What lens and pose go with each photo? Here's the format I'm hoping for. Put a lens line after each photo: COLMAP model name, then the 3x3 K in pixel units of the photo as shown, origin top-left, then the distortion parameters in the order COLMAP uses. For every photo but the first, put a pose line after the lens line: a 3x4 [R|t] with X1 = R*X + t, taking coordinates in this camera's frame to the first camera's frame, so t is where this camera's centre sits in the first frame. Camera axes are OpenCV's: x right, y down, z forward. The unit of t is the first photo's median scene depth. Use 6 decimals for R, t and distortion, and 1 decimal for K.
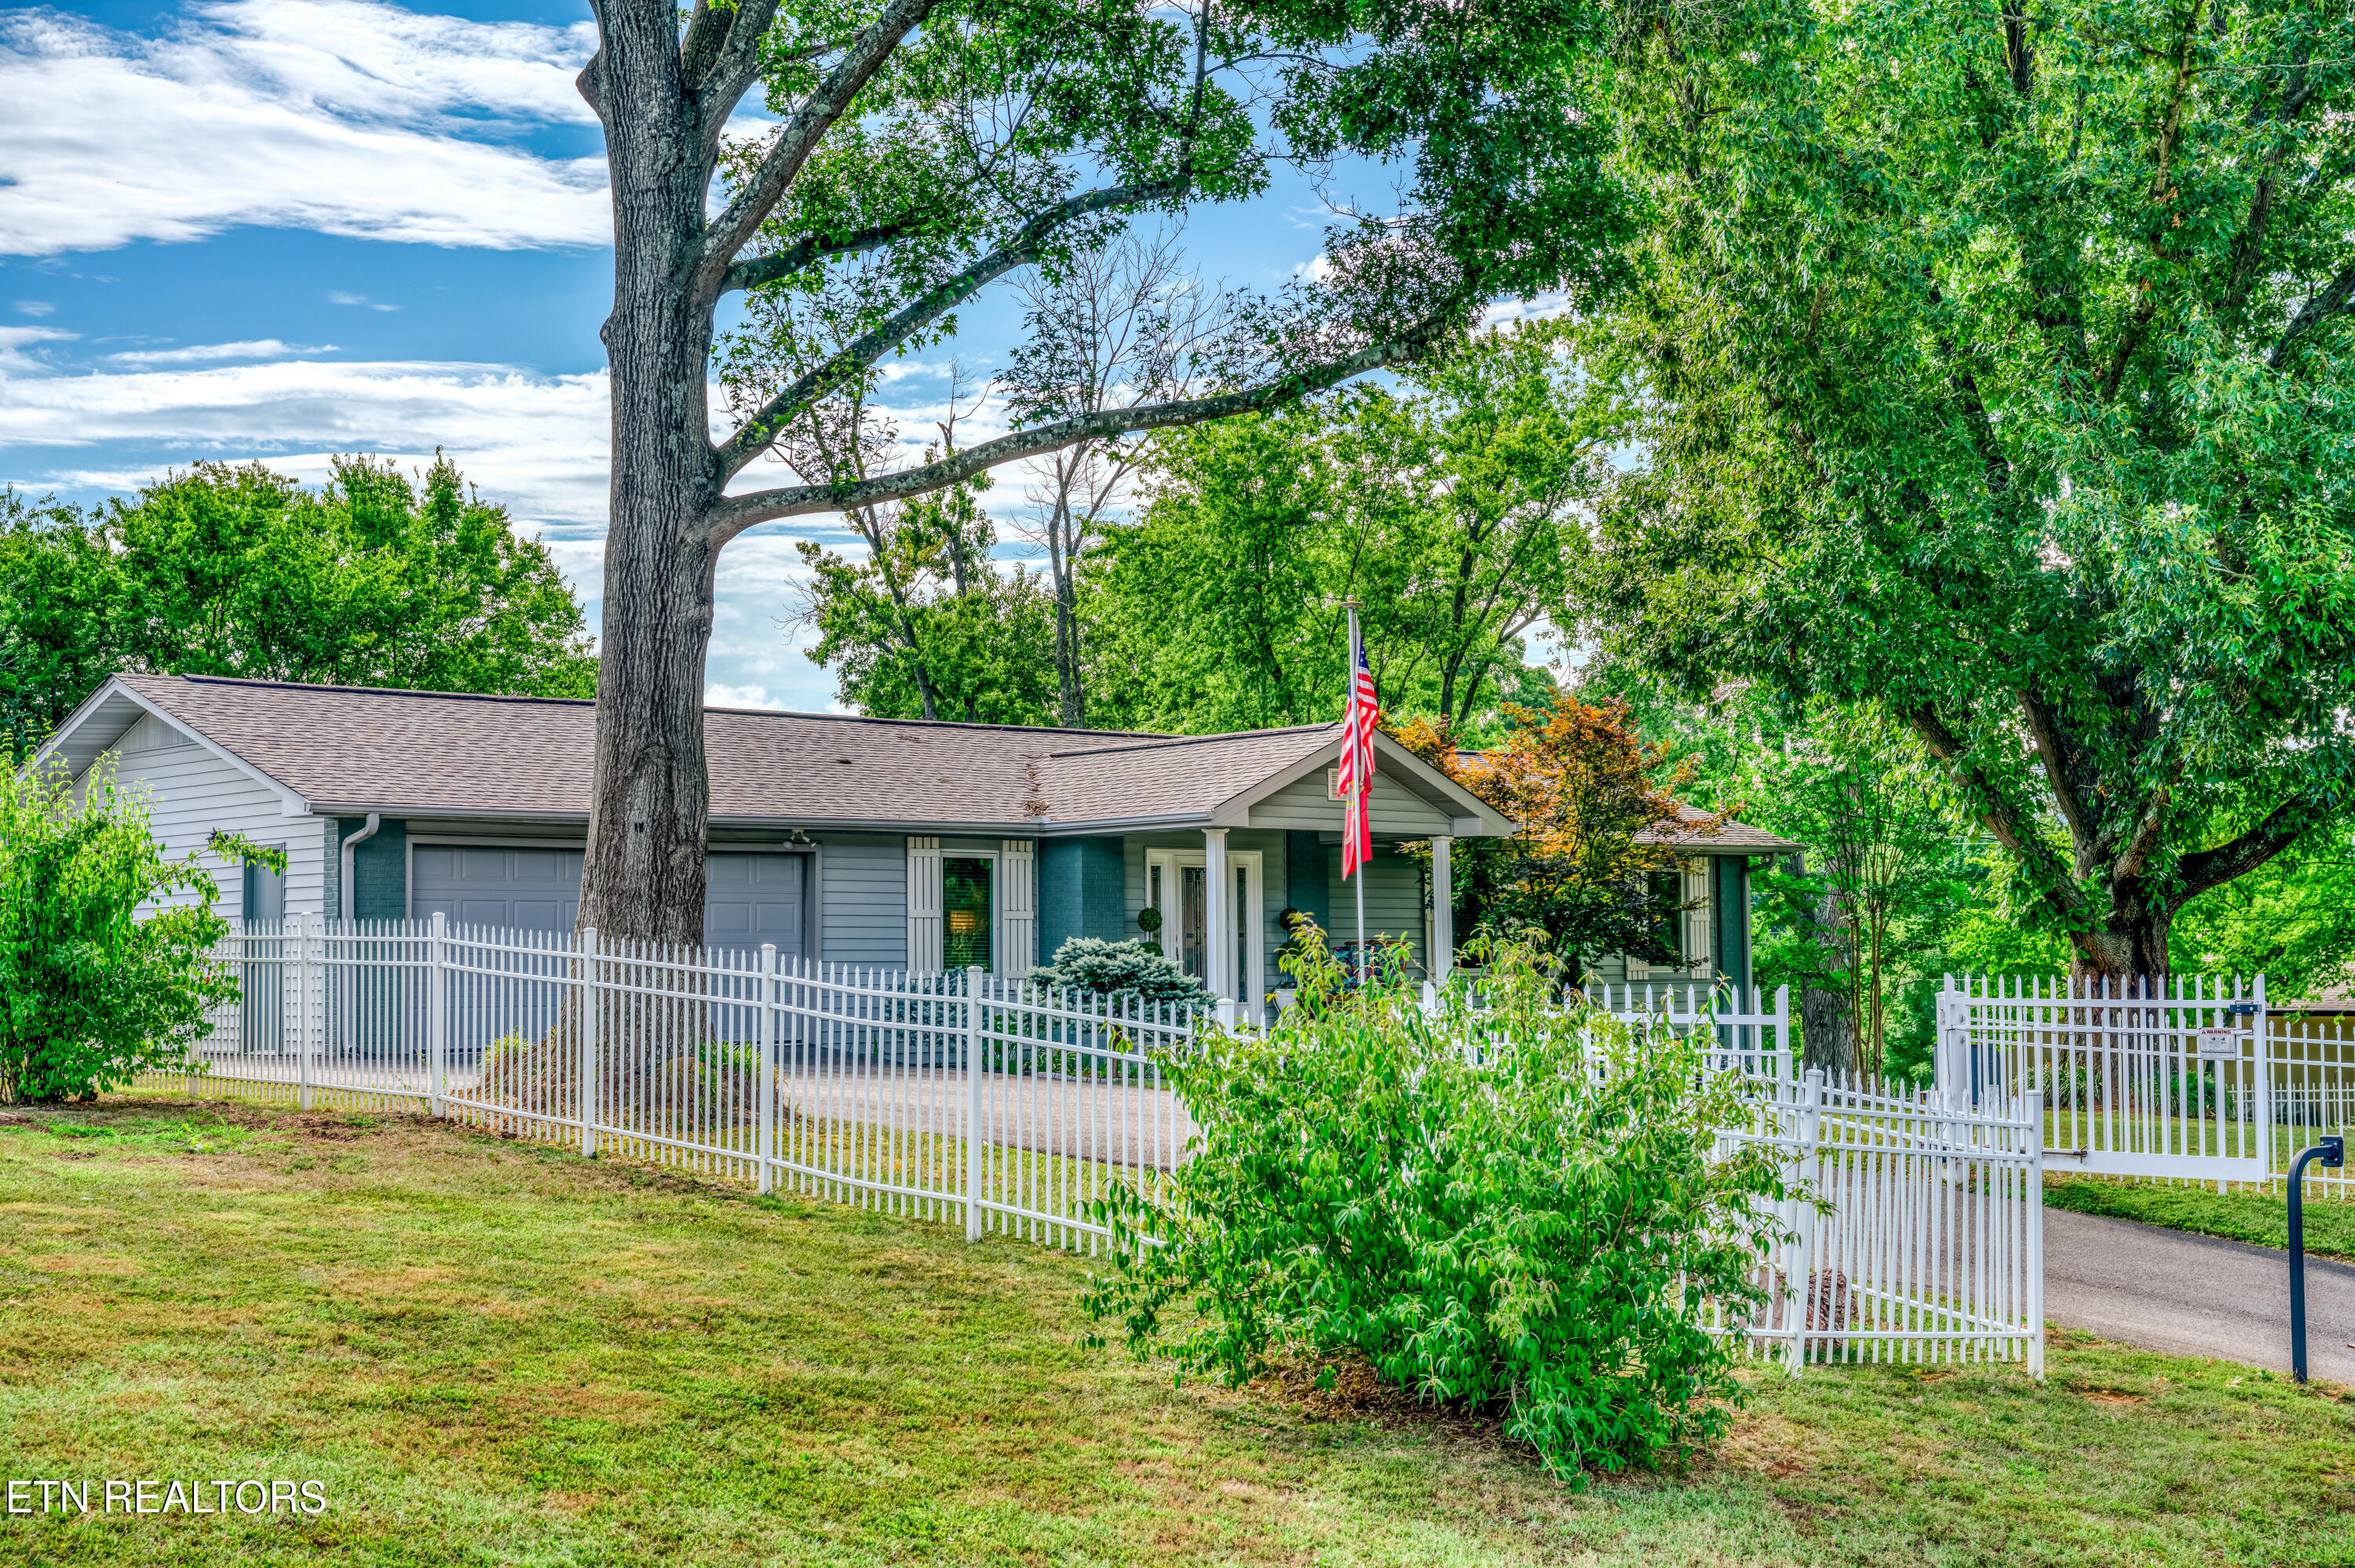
lens RADIAL K [[3188.4, 0, 1175.6], [0, 3188.4, 789.3], [0, 0, 1]] dist [-0.011662, 0.000000]
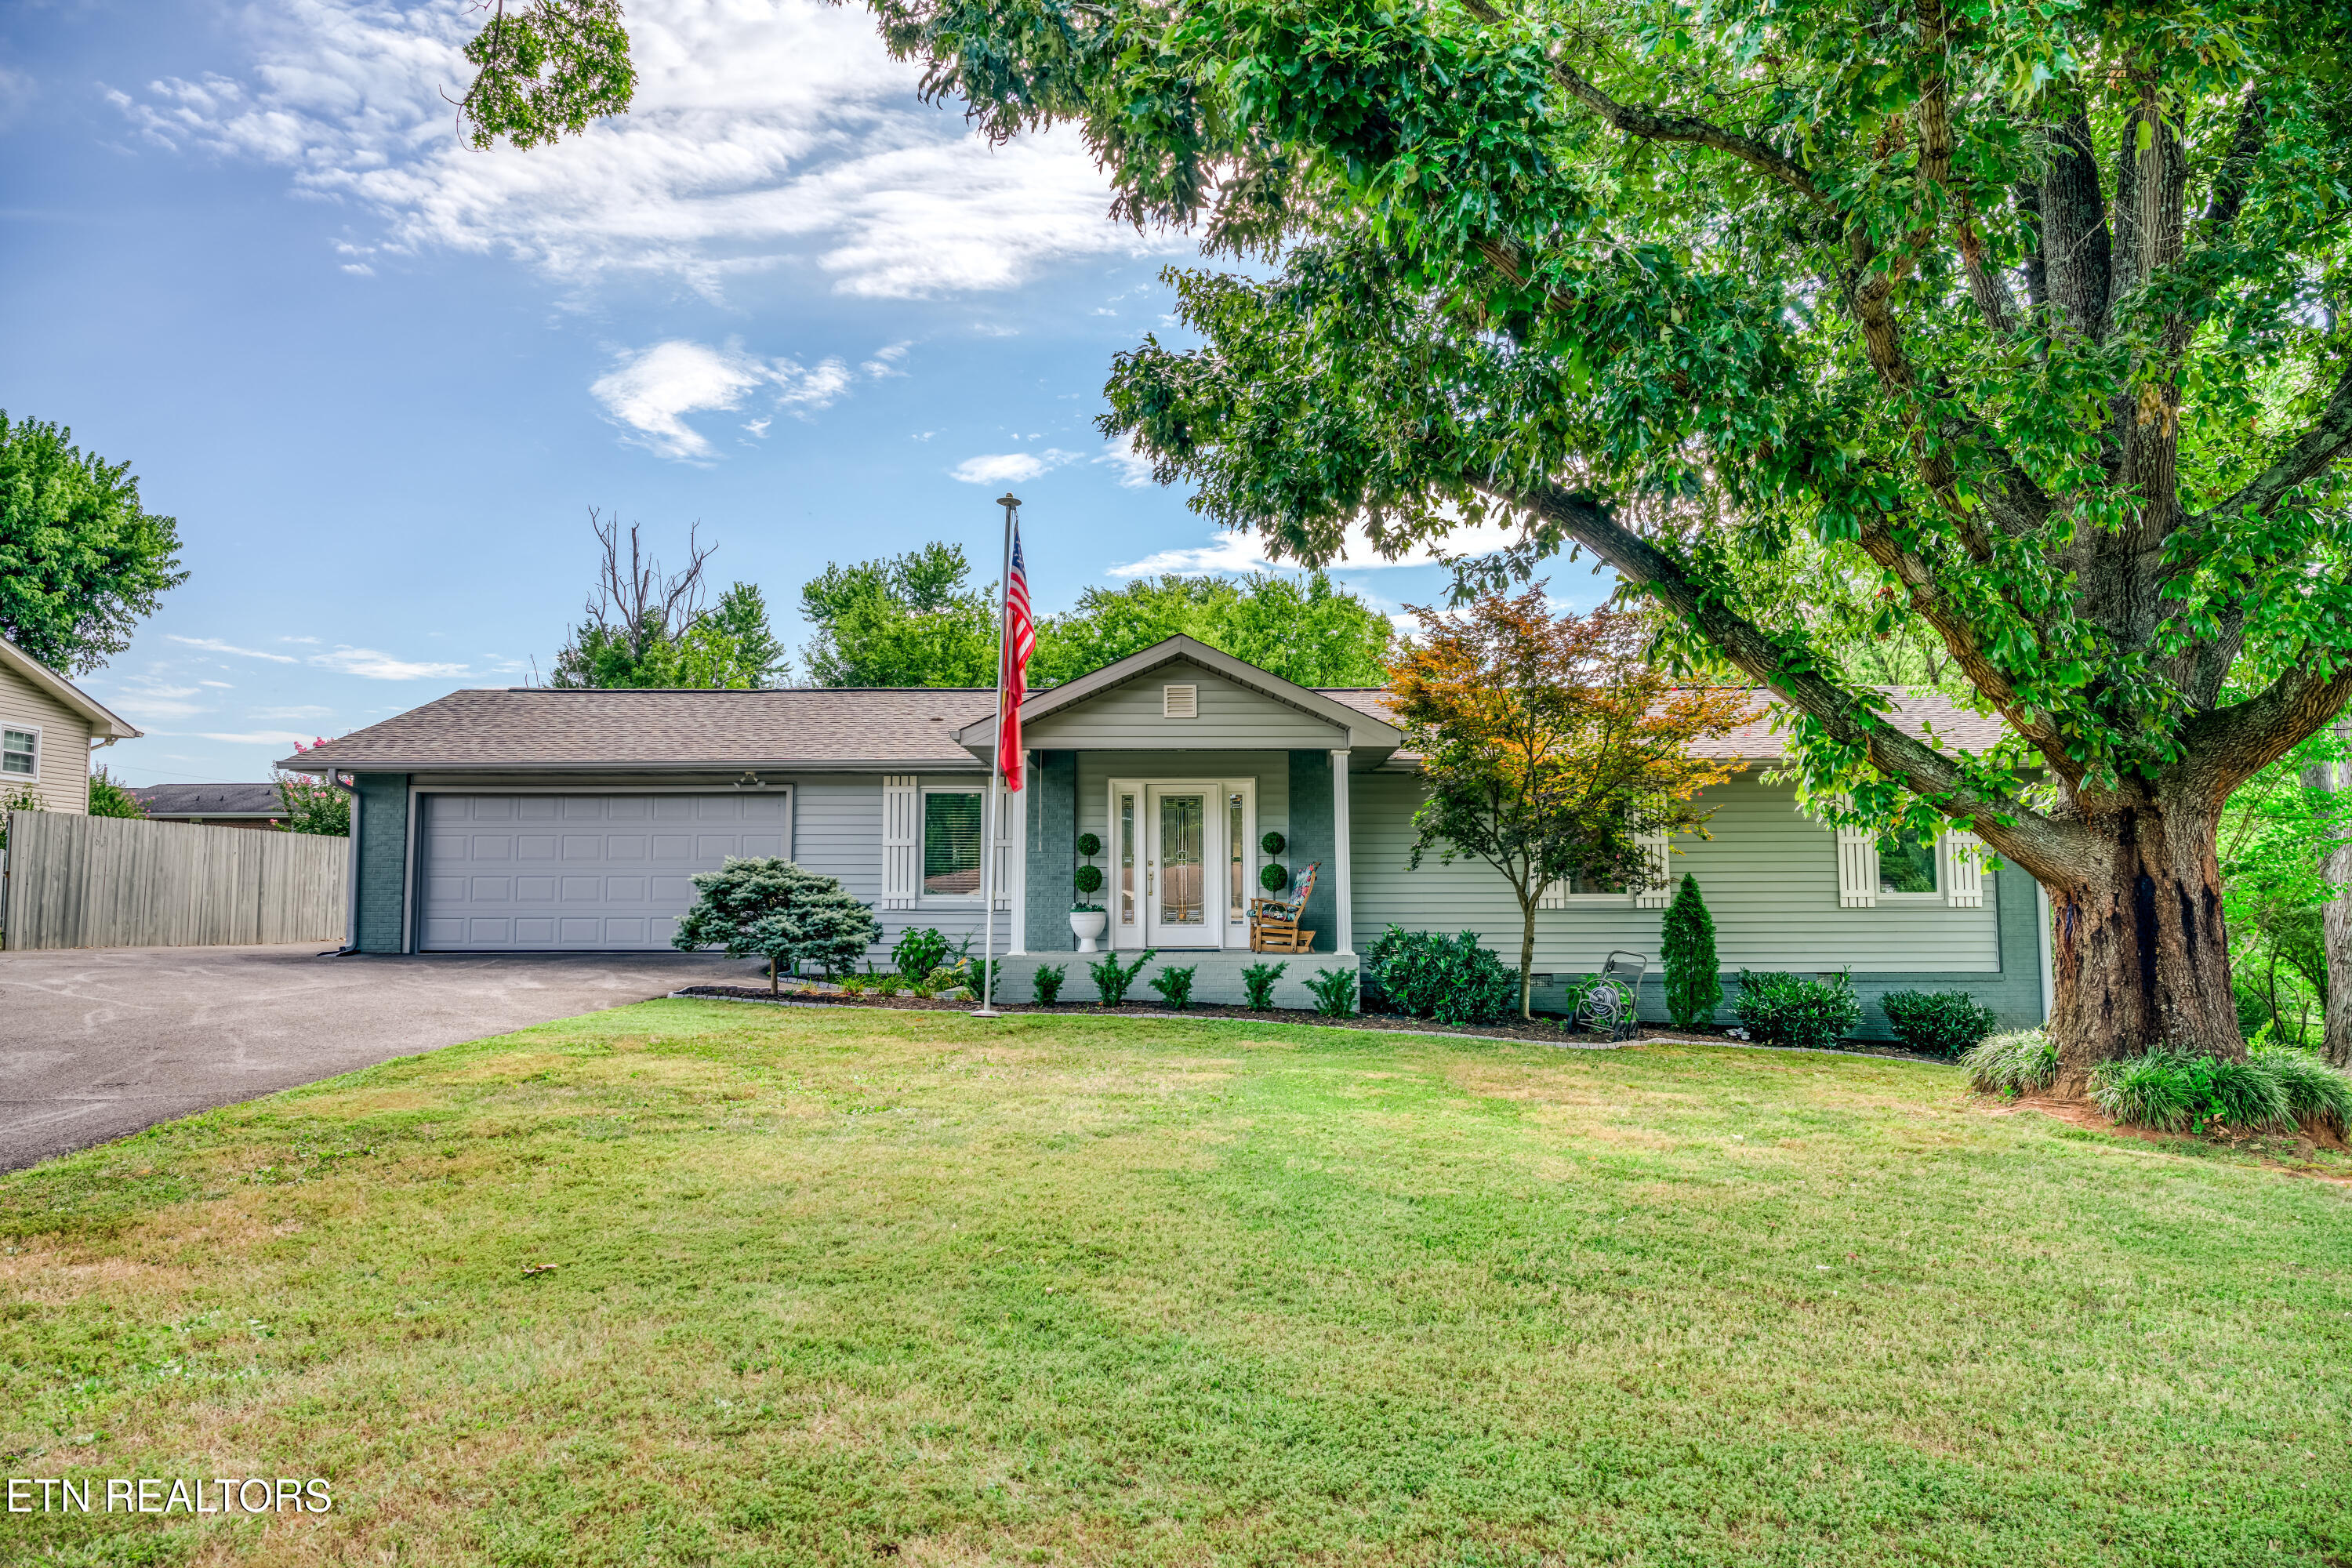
lens RADIAL K [[1611.9, 0, 1179.7], [0, 1611.9, 772.1], [0, 0, 1]] dist [-0.001494, 0.000044]
pose [[0.734930, -0.053311, -0.676044, 0.371725], [0.031960, 0.998520, -0.043996, 0.040611], [0.677389, 0.010728, 0.735546, 0.615669]]
